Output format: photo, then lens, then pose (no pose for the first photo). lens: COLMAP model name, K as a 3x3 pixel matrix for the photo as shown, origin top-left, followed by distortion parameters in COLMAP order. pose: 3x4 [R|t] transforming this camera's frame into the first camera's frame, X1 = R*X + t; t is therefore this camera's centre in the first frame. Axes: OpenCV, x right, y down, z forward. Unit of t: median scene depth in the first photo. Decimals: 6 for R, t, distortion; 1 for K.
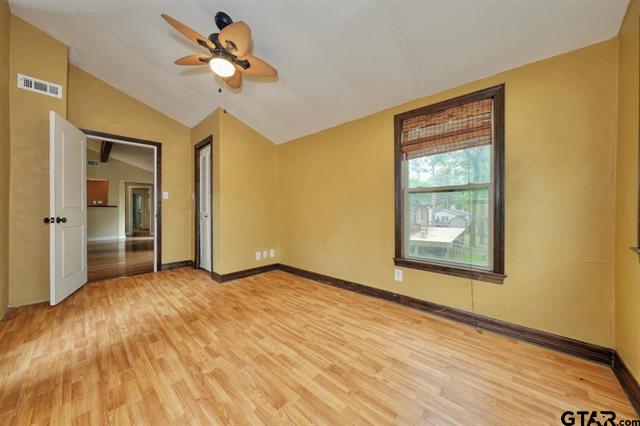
lens RADIAL K [[216.4, 0, 319.3], [0, 216.4, 212.6], [0, 0, 1]] dist [-0.006881, 0.001576]
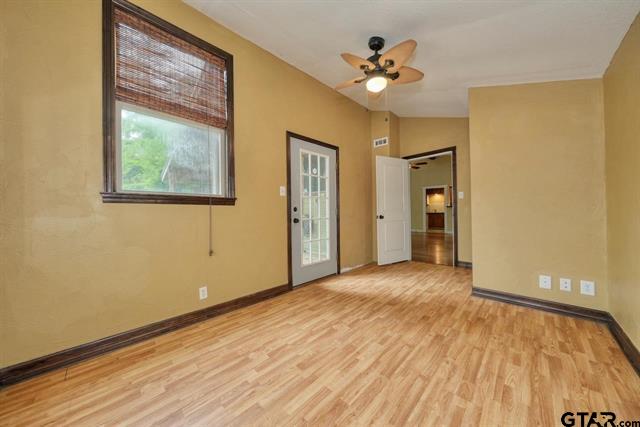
lens RADIAL K [[216.4, 0, 320.7], [0, 216.4, 212.4], [0, 0, 1]] dist [-0.006881, 0.001576]
pose [[-0.040773, -0.000169, -0.999168, 0.674796], [0.012218, 0.999925, -0.000668, -0.009714], [0.999094, -0.012235, -0.040768, 0.736570]]
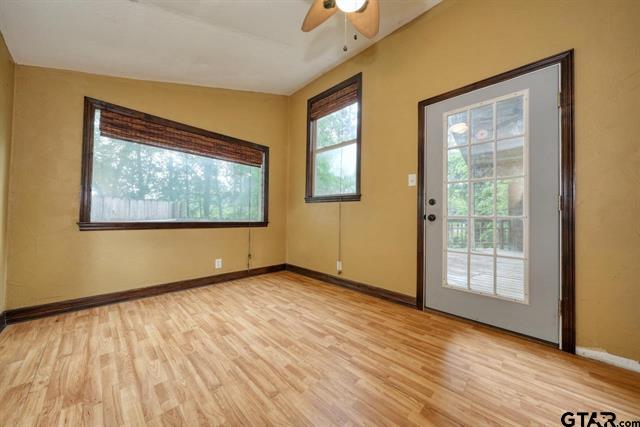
lens RADIAL K [[216.4, 0, 321.3], [0, 216.4, 213.3], [0, 0, 1]] dist [-0.006881, 0.001576]
pose [[-0.999455, -0.012706, 0.030482, -0.378152], [-0.013097, 0.999834, -0.012686, 0.047876], [-0.030316, -0.013078, -0.999455, 1.668758]]
